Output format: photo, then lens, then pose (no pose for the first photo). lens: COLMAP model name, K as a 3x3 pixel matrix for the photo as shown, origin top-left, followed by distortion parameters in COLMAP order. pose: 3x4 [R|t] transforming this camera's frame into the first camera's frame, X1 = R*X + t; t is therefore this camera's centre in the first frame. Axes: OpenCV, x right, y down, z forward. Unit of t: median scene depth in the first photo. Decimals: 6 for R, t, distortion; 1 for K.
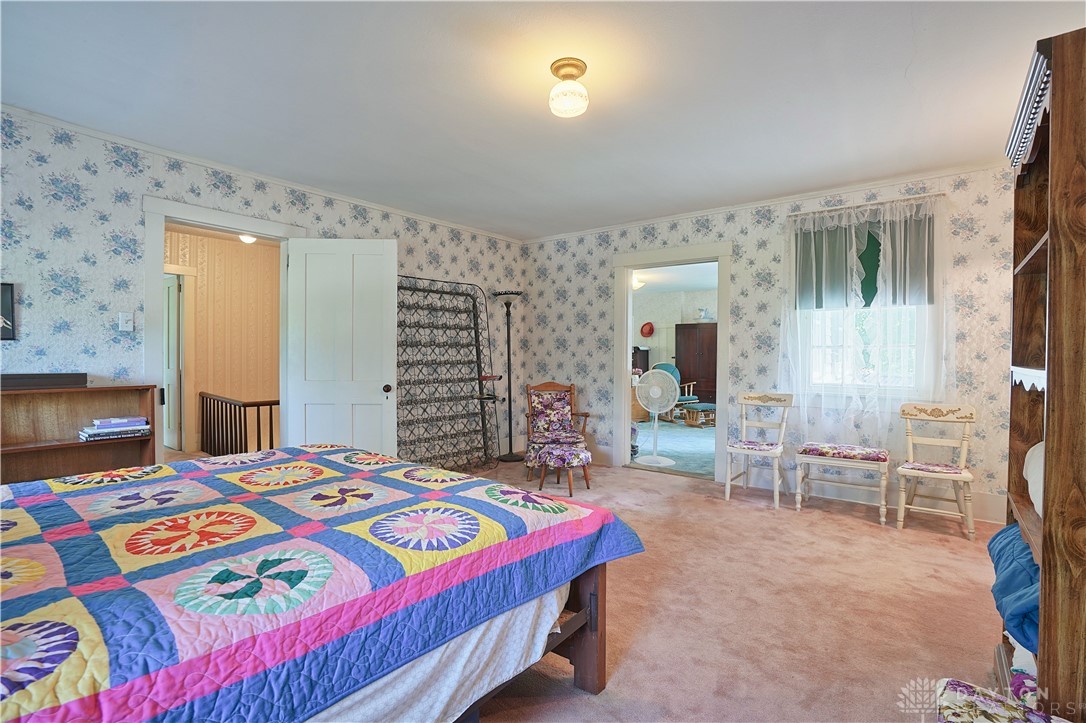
lens RADIAL K [[497.8, 0, 540.4], [0, 497.8, 358.6], [0, 0, 1]] dist [-0.068099, 0.024940]
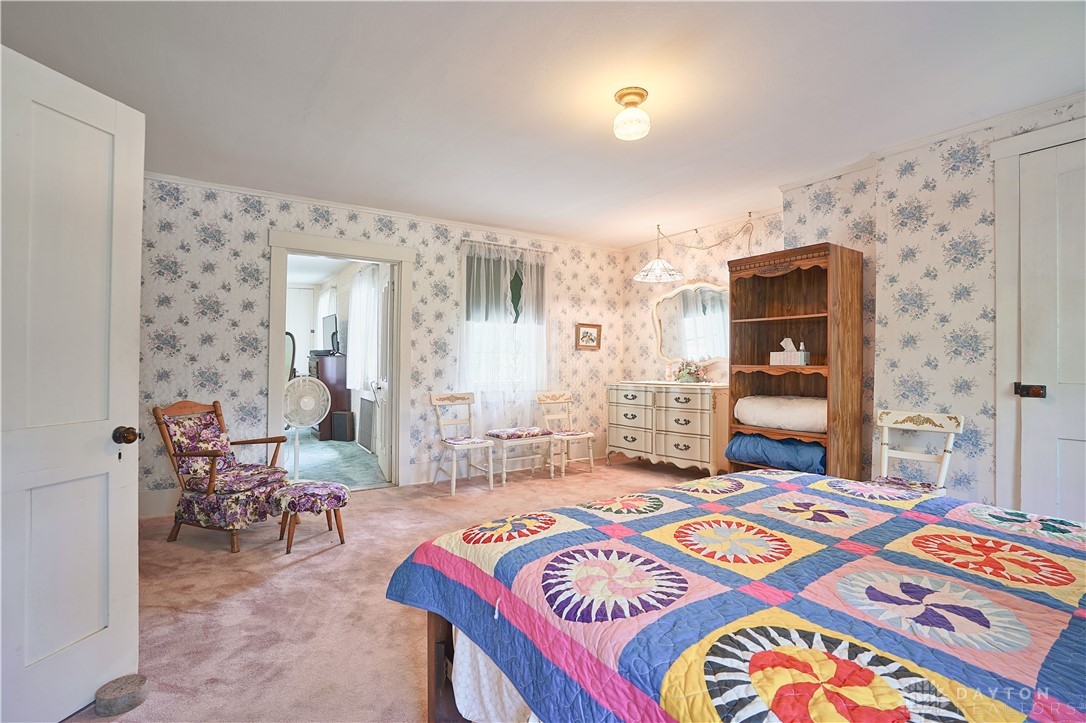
lens RADIAL K [[497.8, 0, 540.4], [0, 497.8, 358.6], [0, 0, 1]] dist [-0.068099, 0.024940]
pose [[0.314193, -0.000070, 0.949359, -0.546774], [0.006211, 0.999979, -0.001982, -0.005528], [-0.949339, 0.006520, 0.314186, 0.450712]]
